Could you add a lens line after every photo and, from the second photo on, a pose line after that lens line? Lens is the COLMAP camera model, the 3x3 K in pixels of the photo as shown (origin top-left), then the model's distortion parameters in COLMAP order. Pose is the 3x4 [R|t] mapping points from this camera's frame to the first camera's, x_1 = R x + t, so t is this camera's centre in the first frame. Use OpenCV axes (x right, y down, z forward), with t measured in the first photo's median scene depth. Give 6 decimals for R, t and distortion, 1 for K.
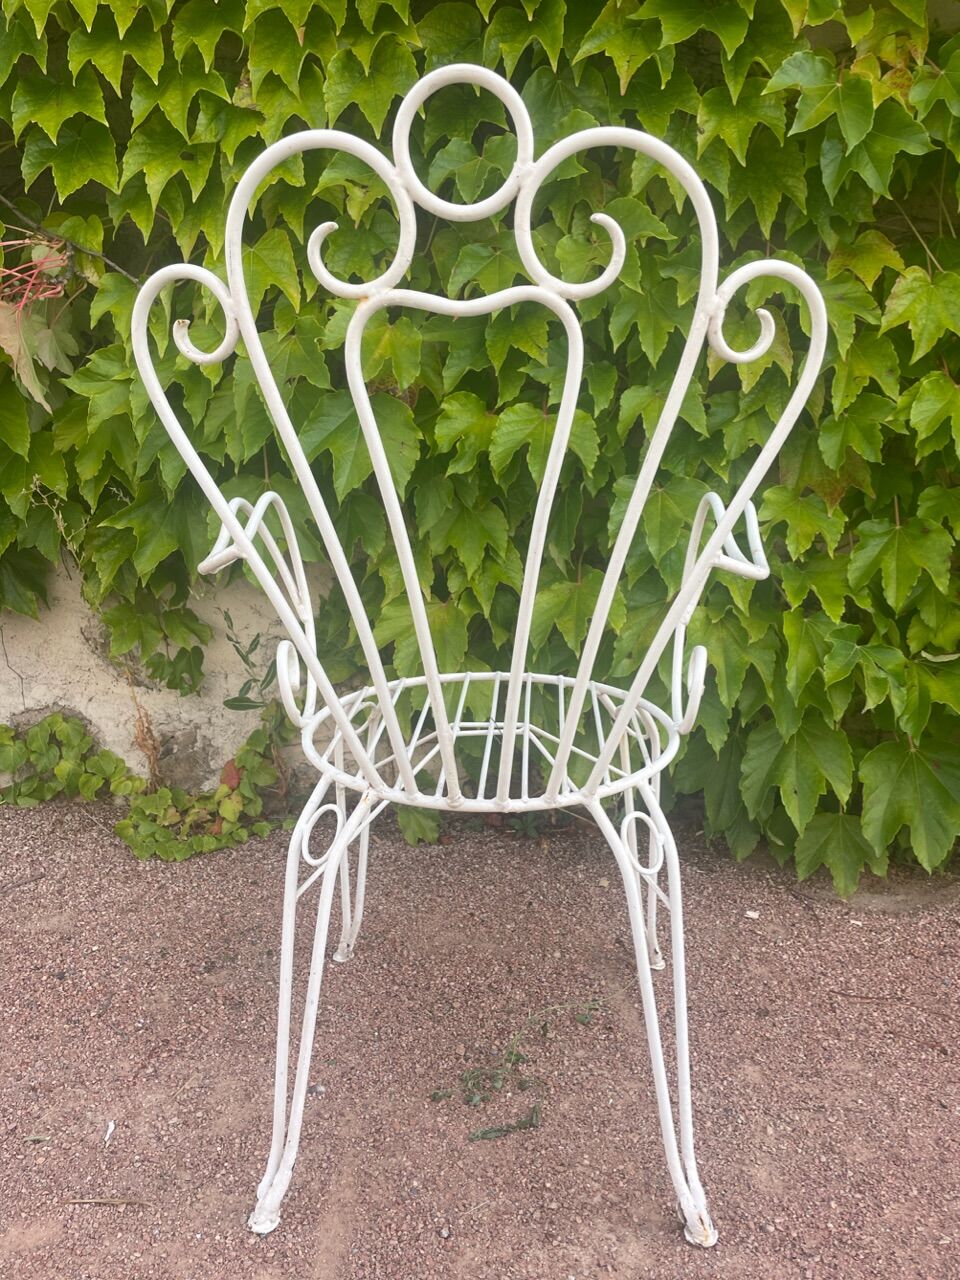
lens RADIAL K [[978.1, 0, 495.5], [0, 978.1, 635.6], [0, 0, 1]] dist [0.086129, -0.121288]
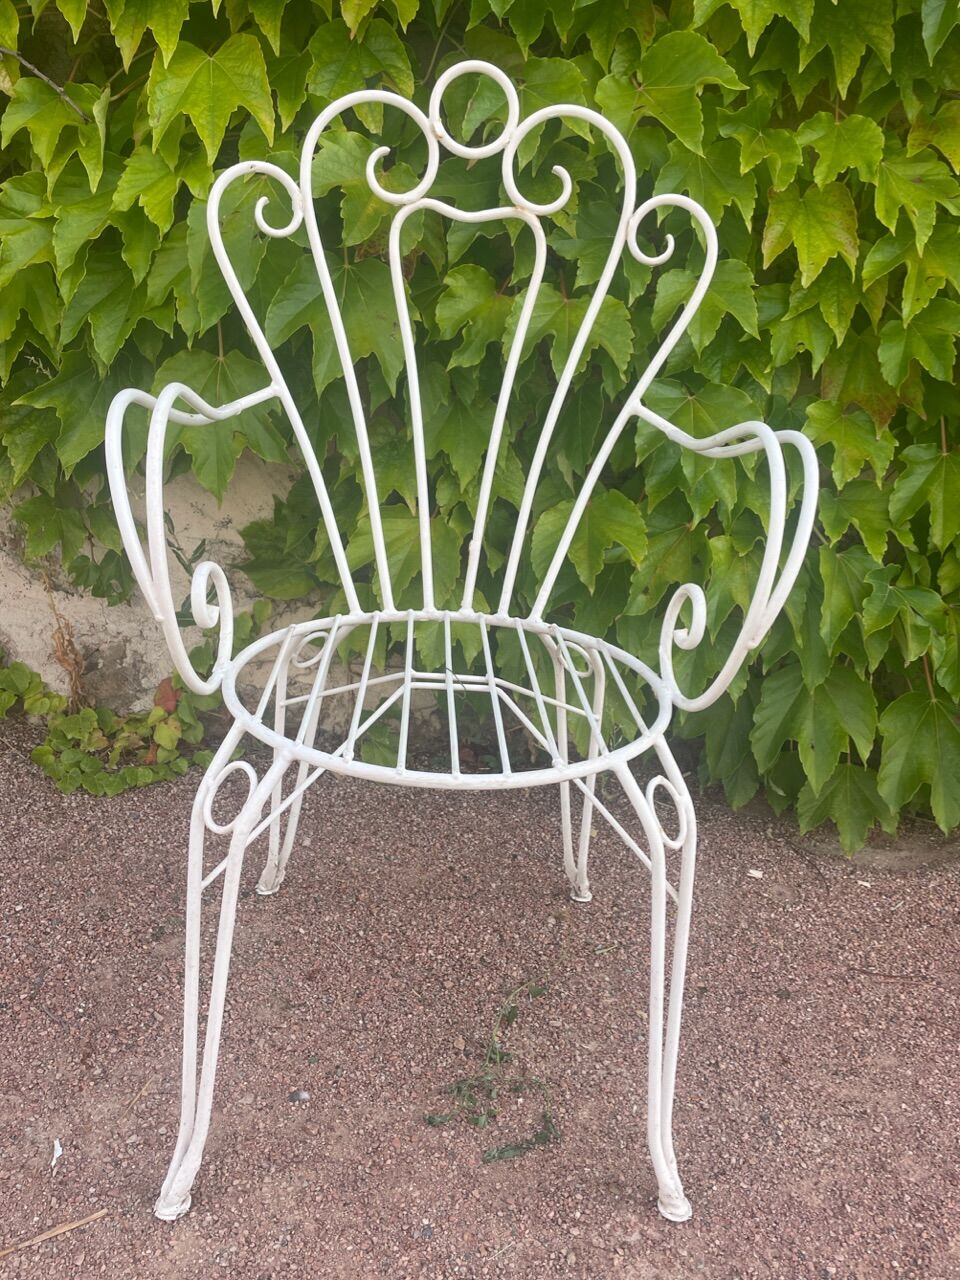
lens RADIAL K [[978.1, 0, 481.2], [0, 978.1, 634.9], [0, 0, 1]] dist [0.086129, -0.121288]
pose [[0.995345, 0.033879, 0.090228, -0.089667], [-0.044852, 0.991454, 0.122505, -0.041752], [-0.085307, -0.125982, 0.988358, 0.144521]]
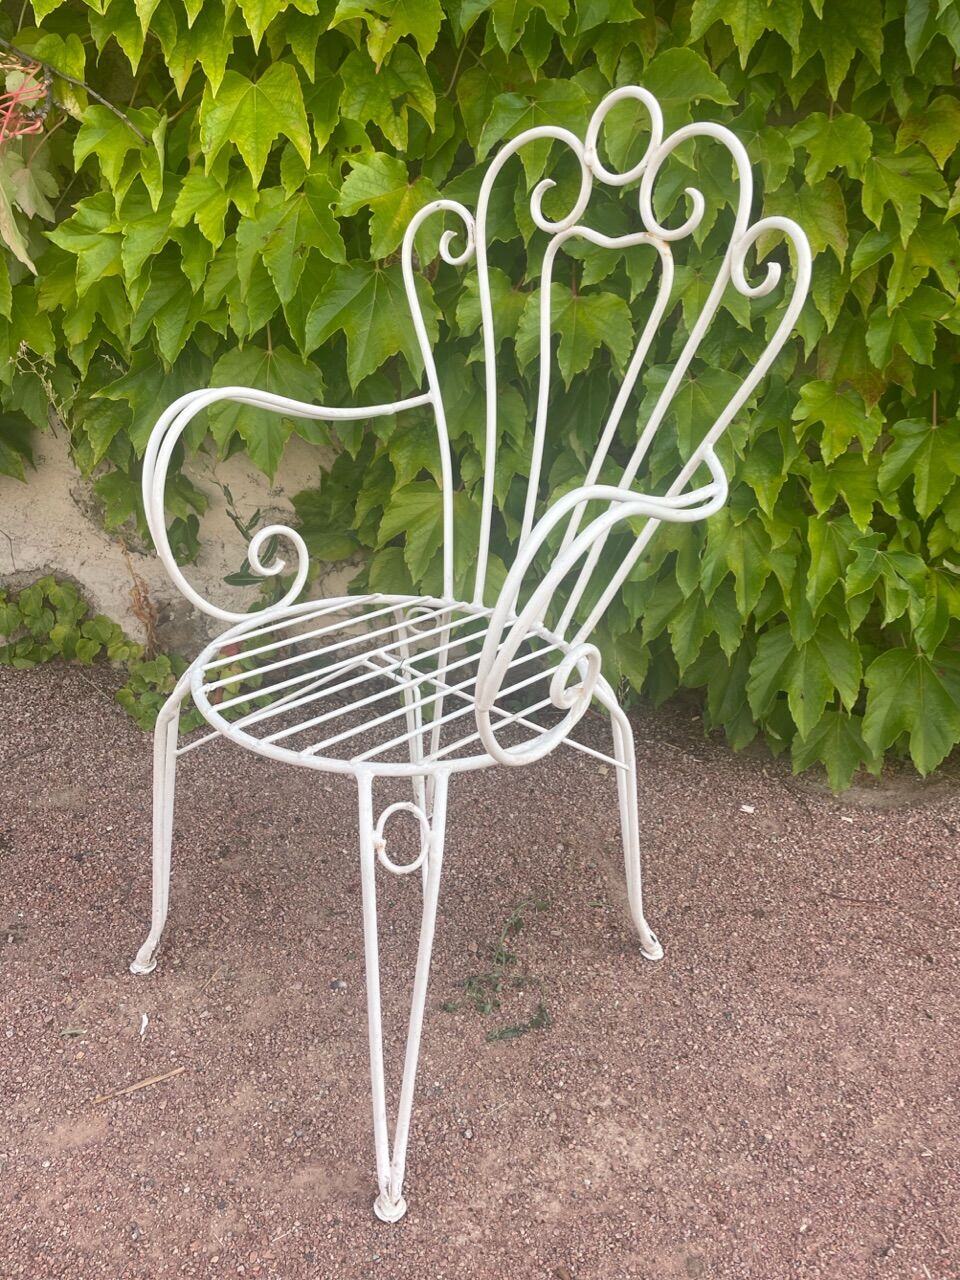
lens RADIAL K [[978.1, 0, 478.7], [0, 978.1, 631.8], [0, 0, 1]] dist [0.086129, -0.121288]
pose [[0.999212, 0.030946, 0.024868, -0.054566], [-0.035208, 0.980188, 0.194915, -0.093715], [-0.018343, -0.195637, 0.980505, 0.033144]]
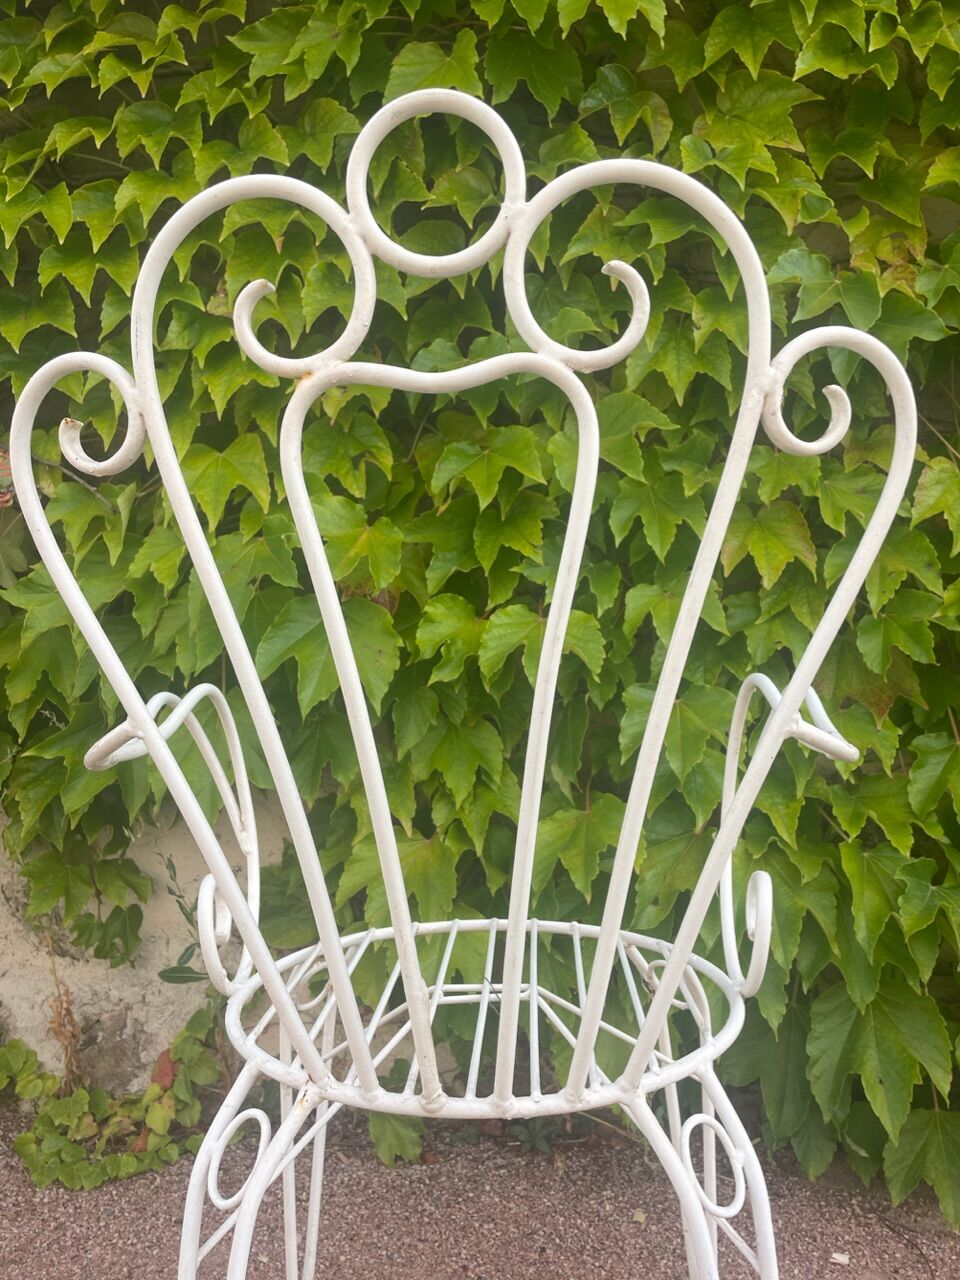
lens RADIAL K [[978.1, 0, 486.3], [0, 978.1, 635.9], [0, 0, 1]] dist [0.086129, -0.121288]
pose [[0.999865, -0.016430, -0.000962, 0.000964], [0.015571, 0.963275, -0.268064, 0.026738], [0.005330, 0.268013, 0.963401, 0.159238]]
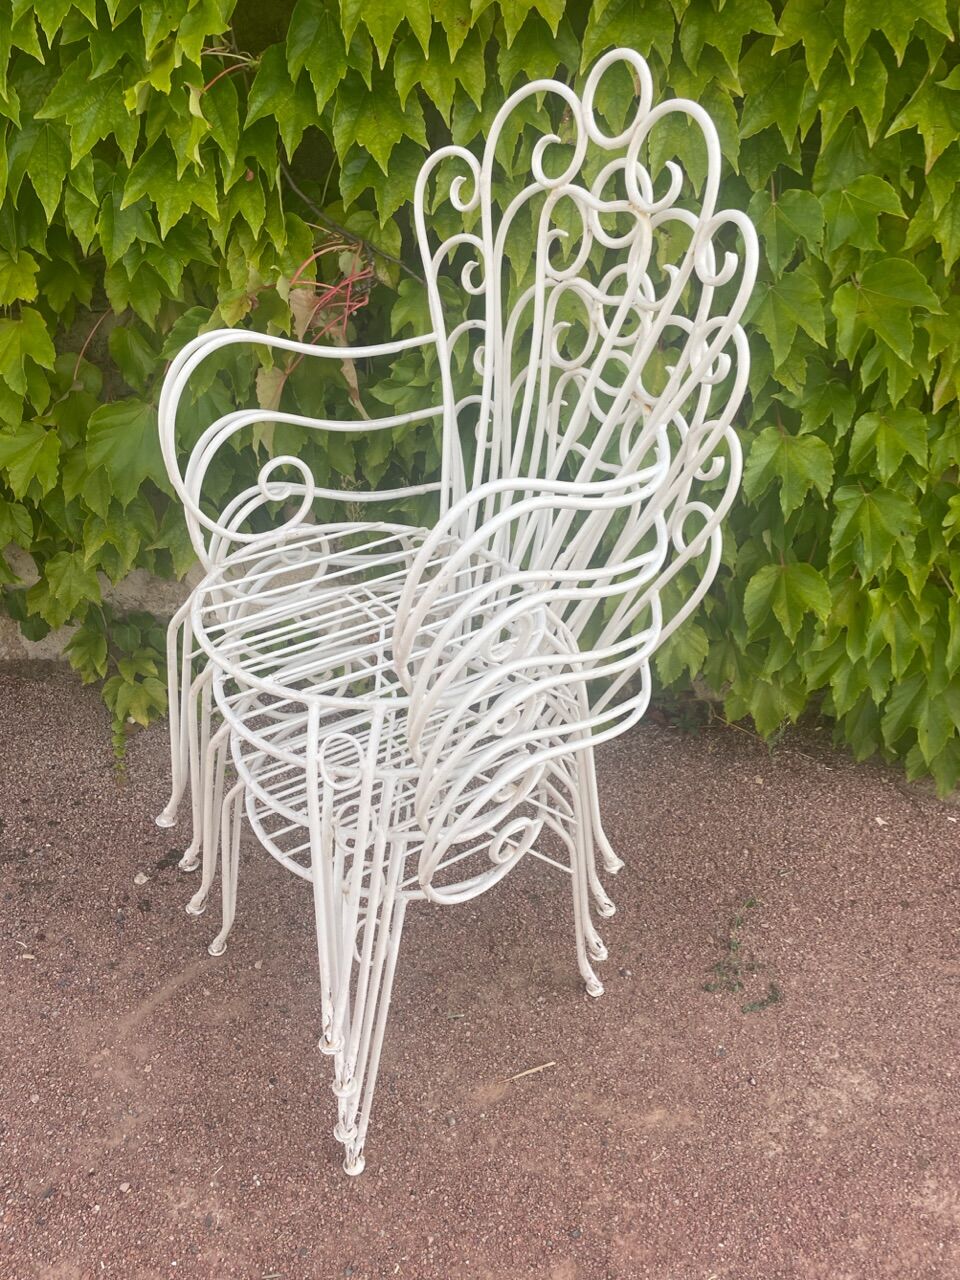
lens RADIAL K [[978.1, 0, 478.9], [0, 978.1, 638.6], [0, 0, 1]] dist [0.086129, -0.121288]
pose [[0.995716, 0.016855, 0.090912, -0.419687], [-0.045593, 0.944895, 0.324183, -0.365088], [-0.080439, -0.326939, 0.941616, -0.145259]]
